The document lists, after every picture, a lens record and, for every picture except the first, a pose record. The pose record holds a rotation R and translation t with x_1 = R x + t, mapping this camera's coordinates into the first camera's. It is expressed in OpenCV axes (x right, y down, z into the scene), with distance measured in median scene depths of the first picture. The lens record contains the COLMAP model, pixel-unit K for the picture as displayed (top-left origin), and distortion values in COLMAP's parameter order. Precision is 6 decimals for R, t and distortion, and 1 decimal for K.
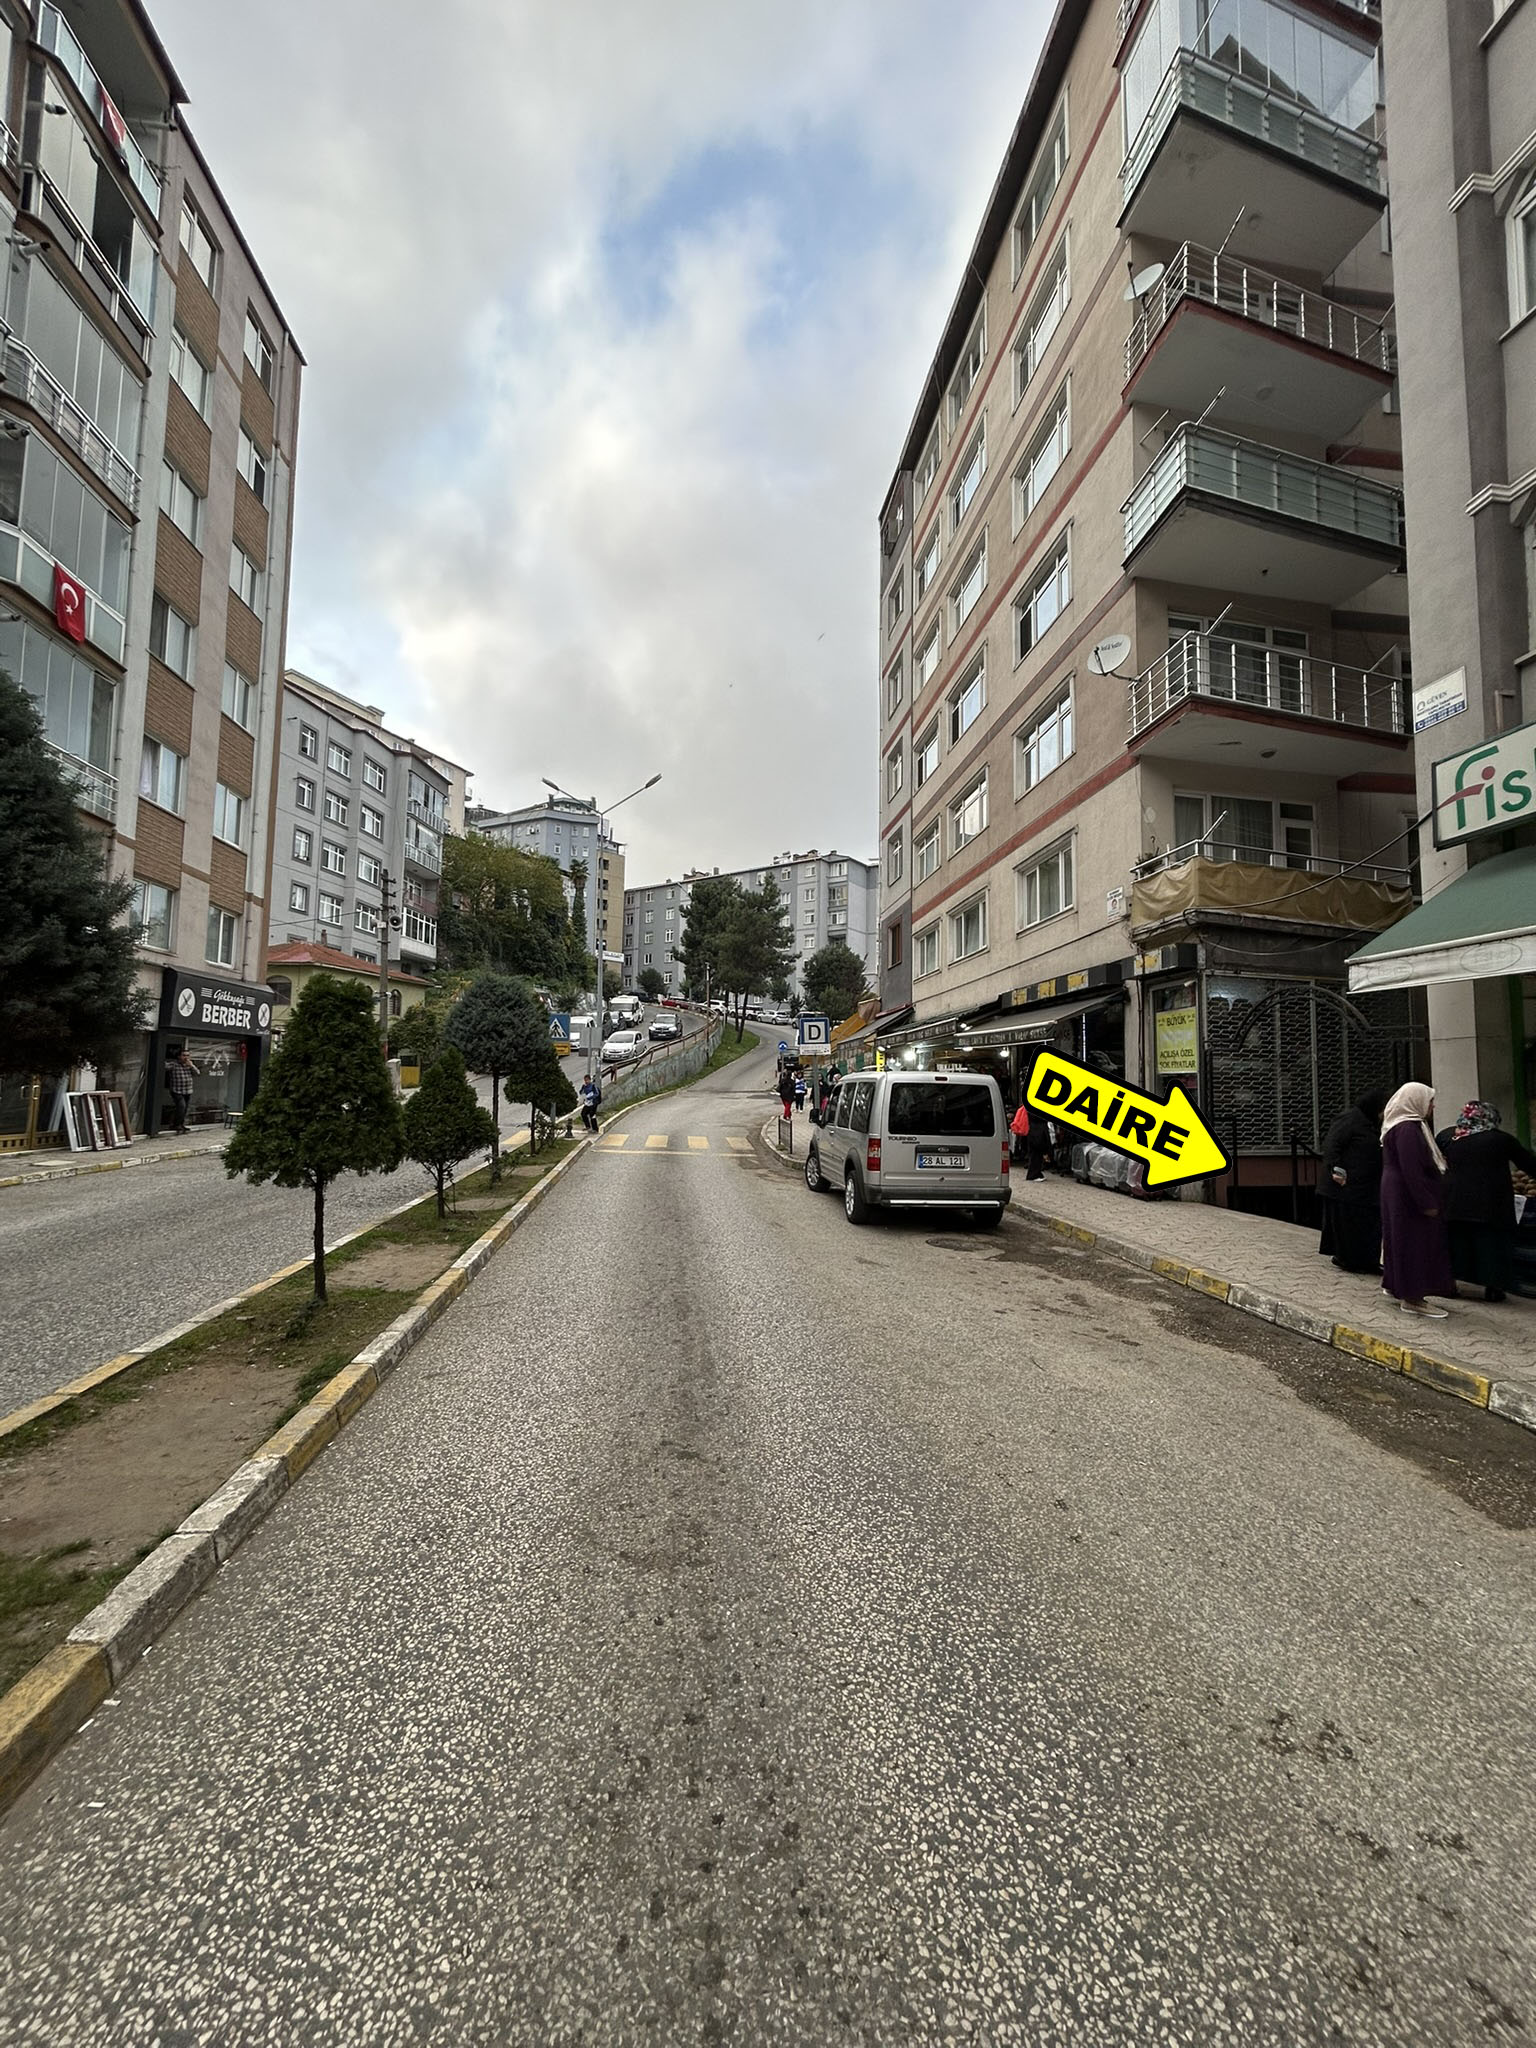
lens RADIAL K [[821.7, 0, 770.3], [0, 821.7, 1025.3], [0, 0, 1]] dist [0.000233, 0.000269]
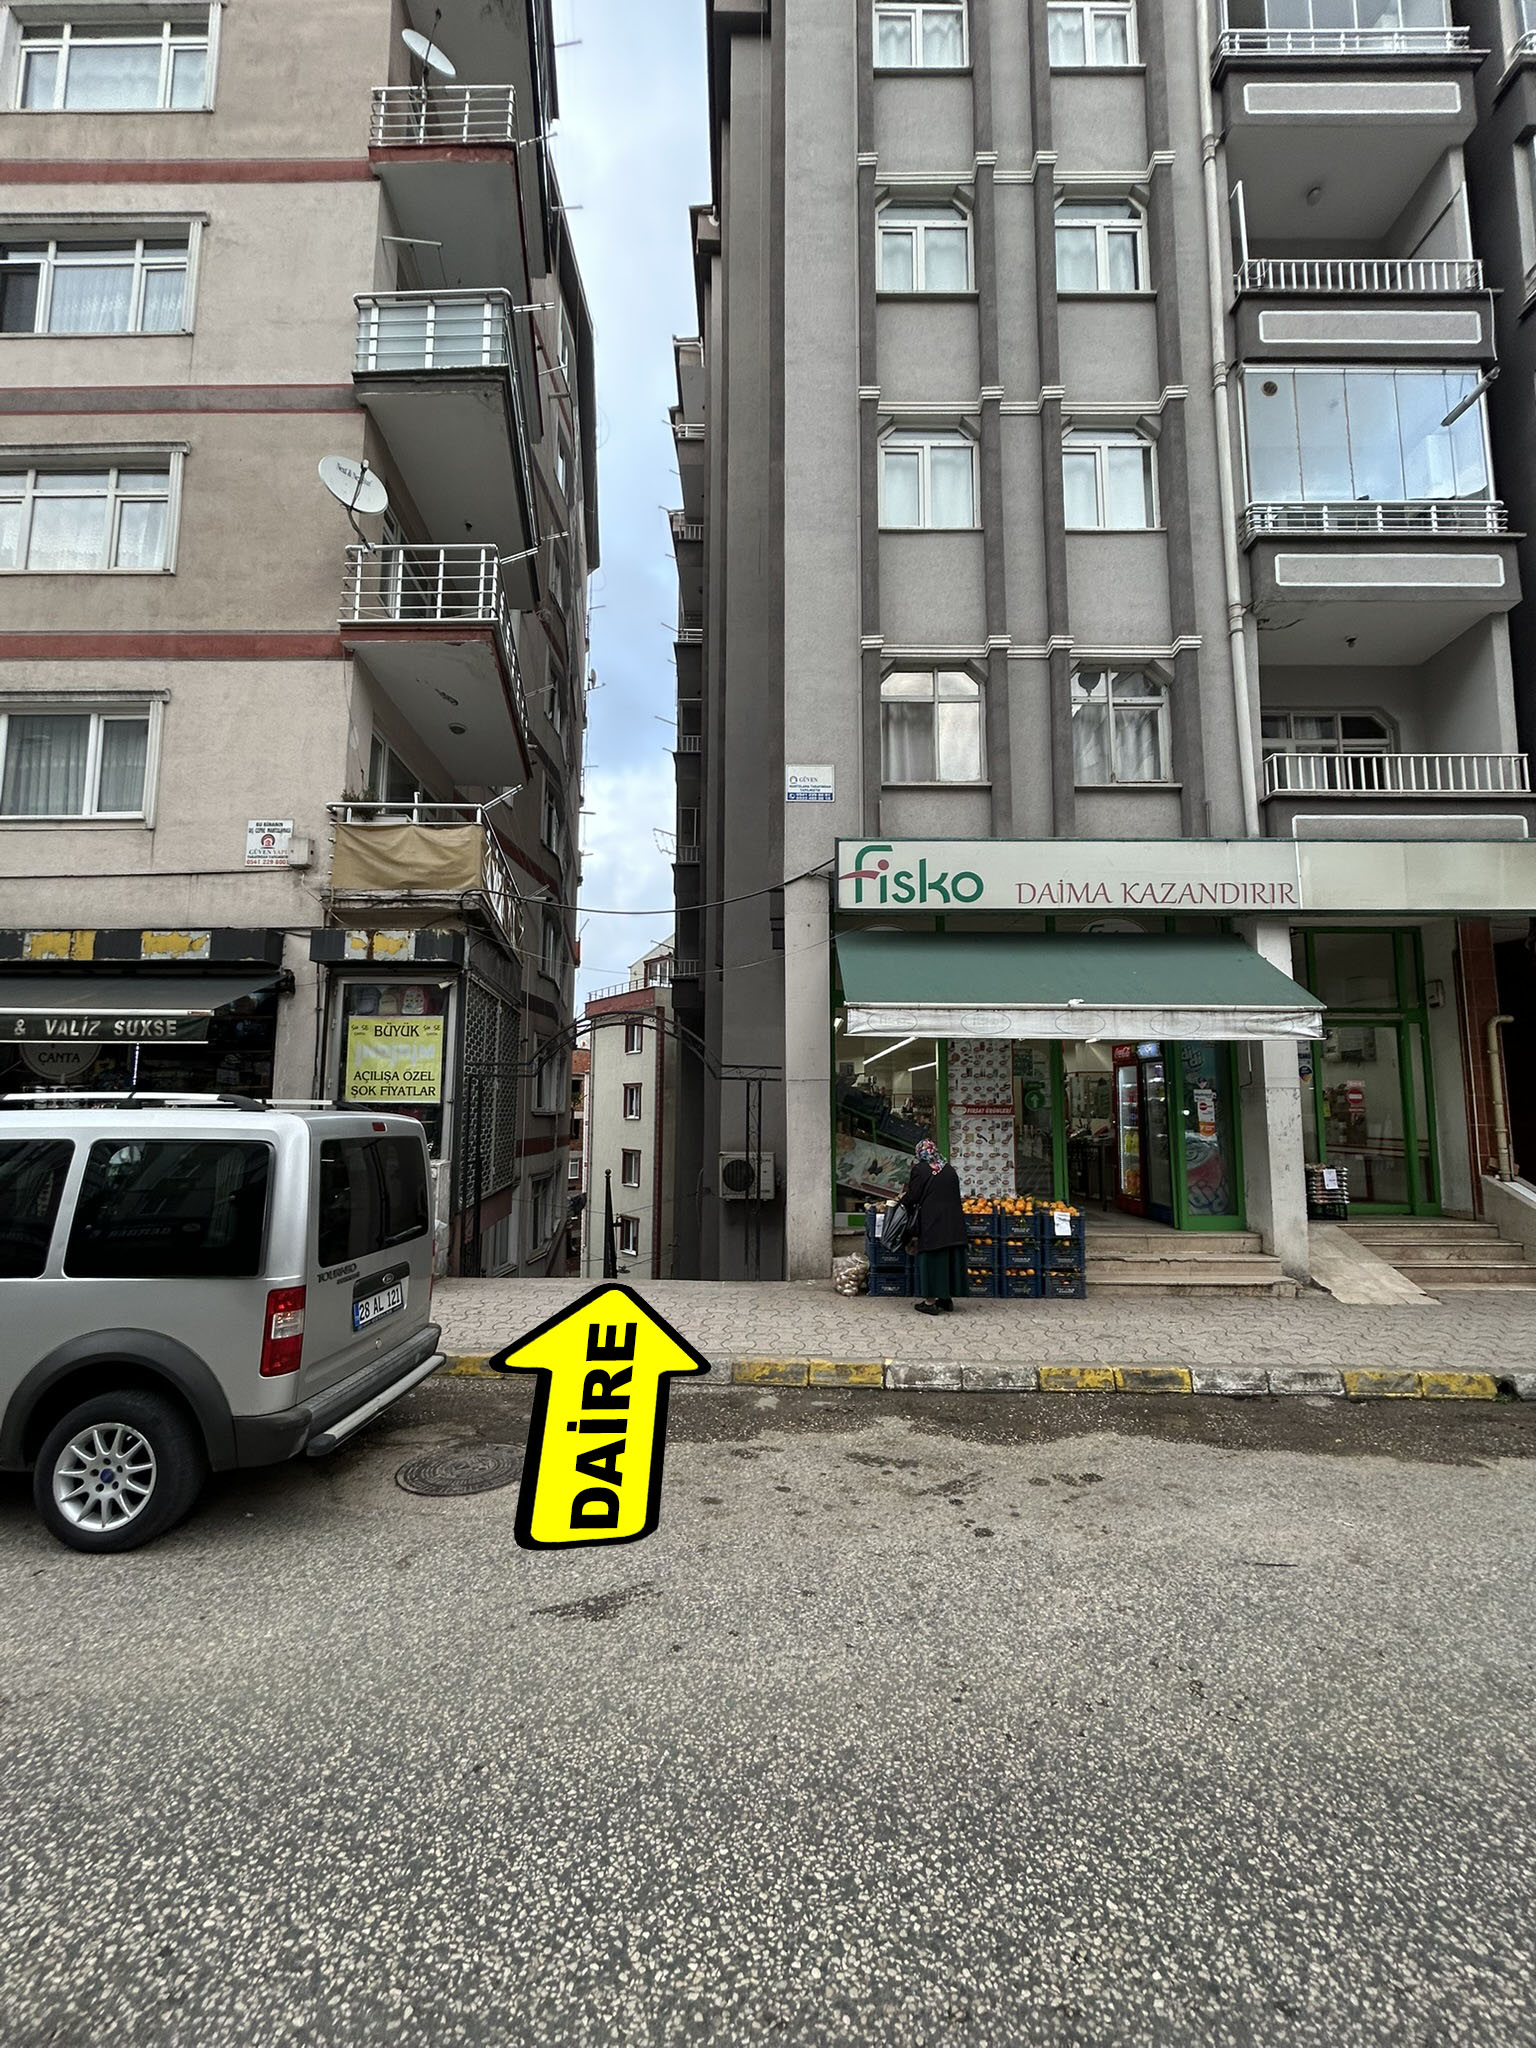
lens RADIAL K [[821.7, 0, 770.3], [0, 821.7, 1025.3], [0, 0, 1]] dist [0.000233, 0.000269]
pose [[0.120296, 0.088803, 0.988758, -0.326421], [-0.076525, 0.993857, -0.079951, 0.038583], [-0.989784, -0.066047, 0.126352, 0.999688]]
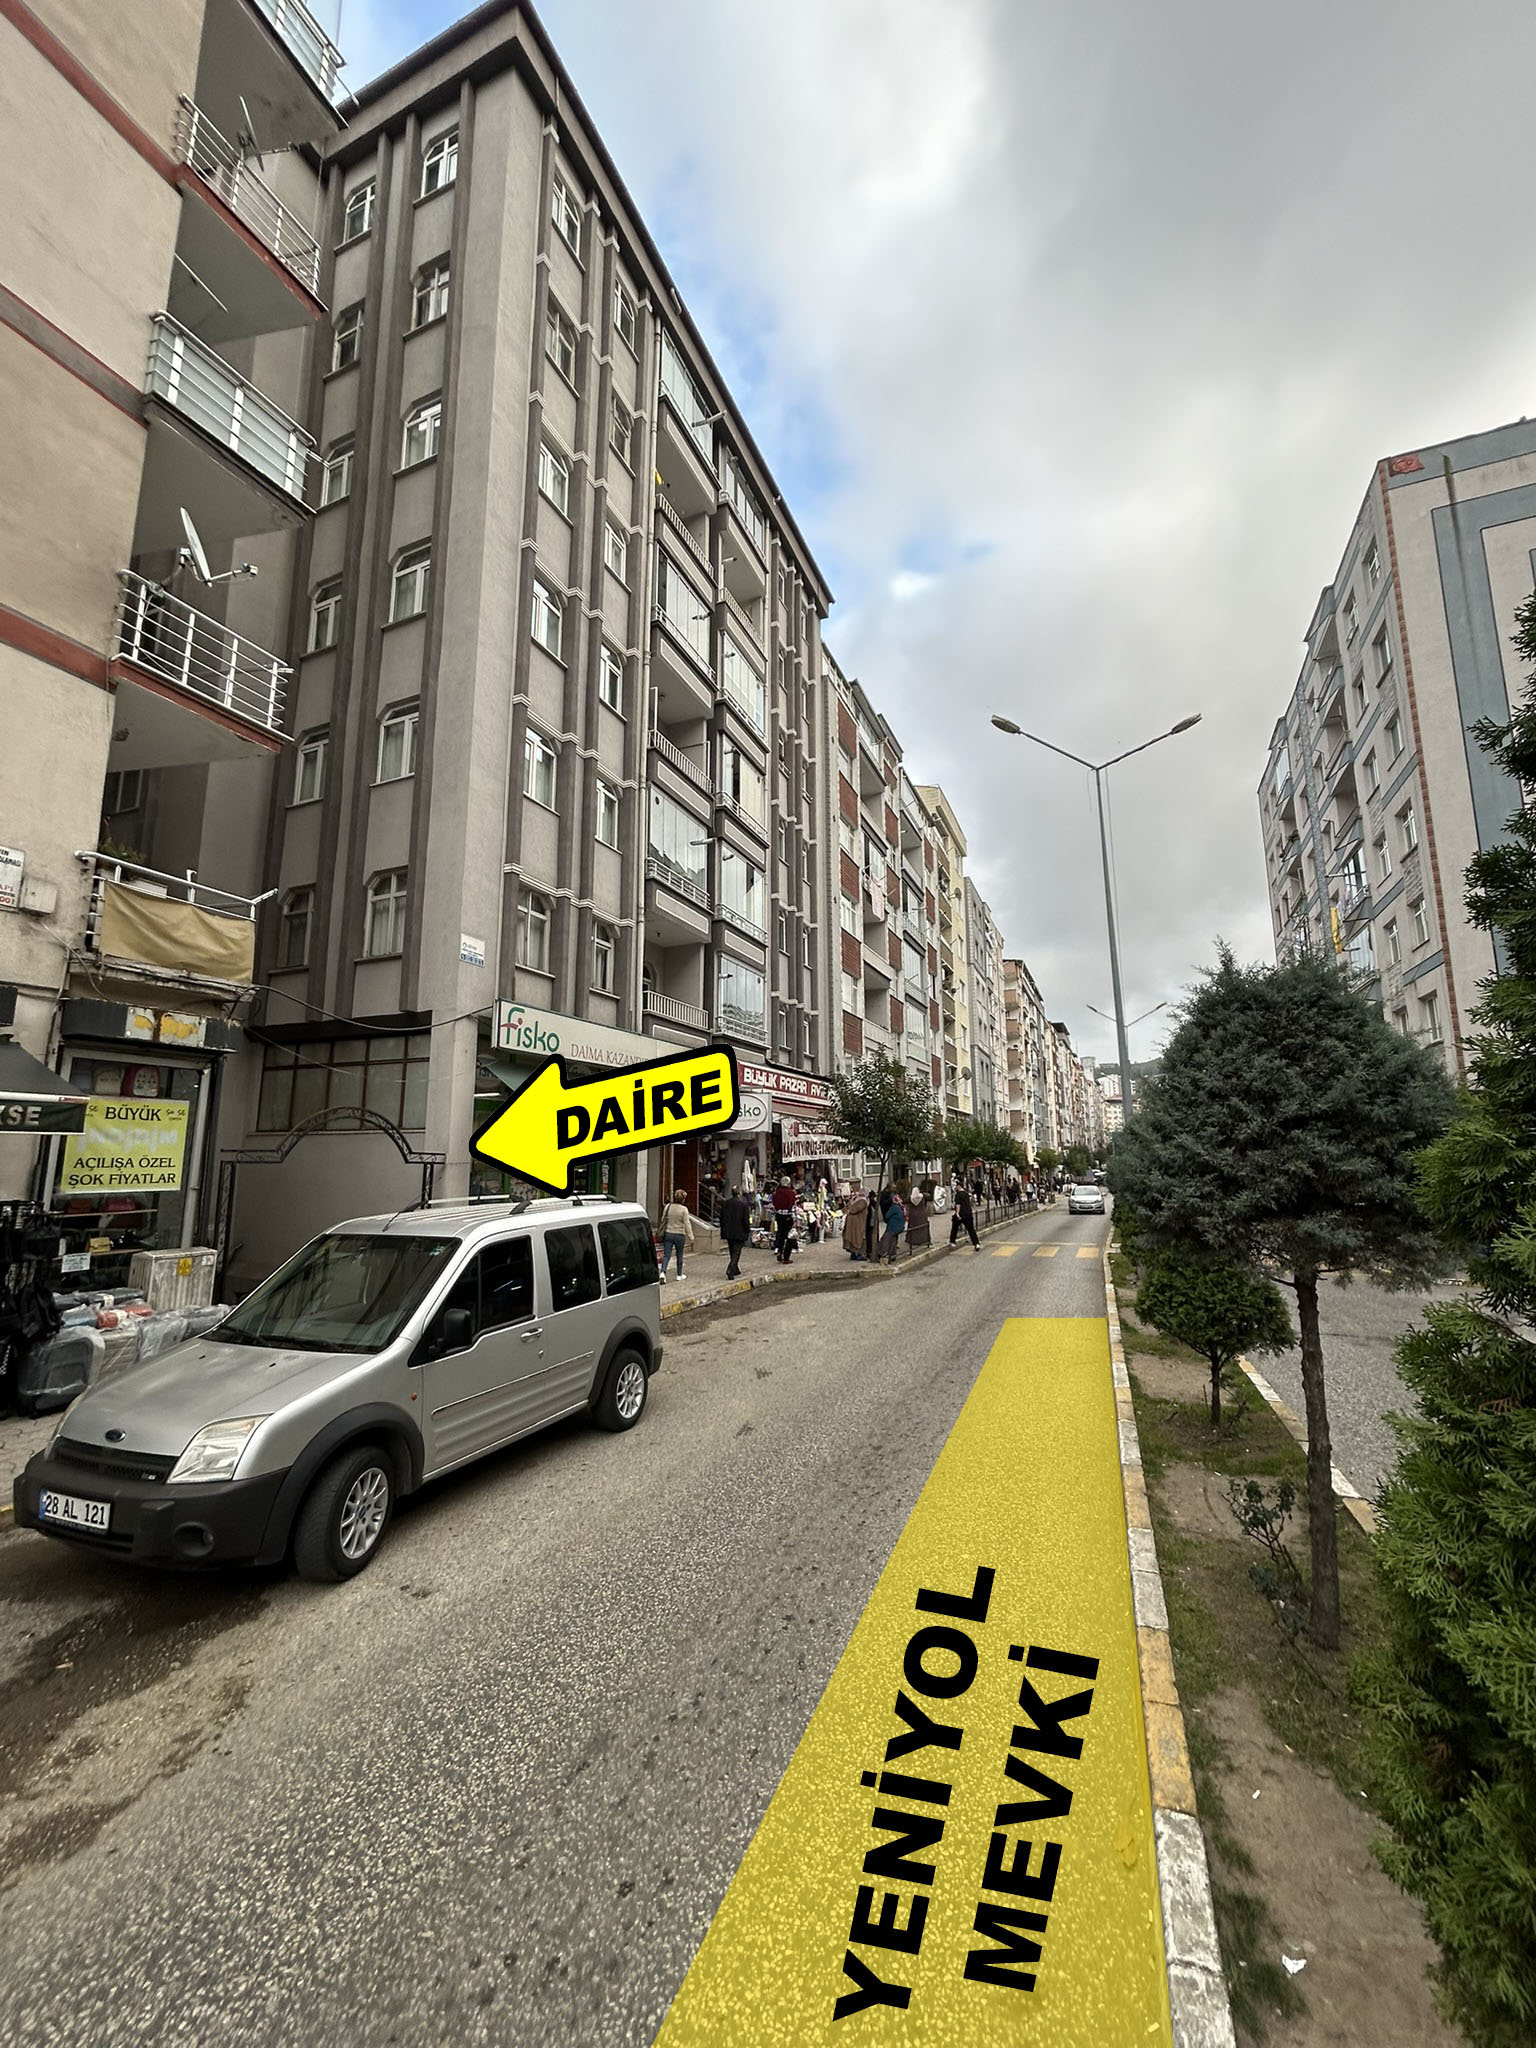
lens RADIAL K [[821.7, 0, 770.3], [0, 821.7, 1025.3], [0, 0, 1]] dist [0.000233, 0.000269]
pose [[-0.873688, 0.061131, 0.482630, -0.521143], [-0.050248, 0.975428, -0.214513, 0.073044], [-0.483884, -0.211669, -0.849148, 2.311907]]
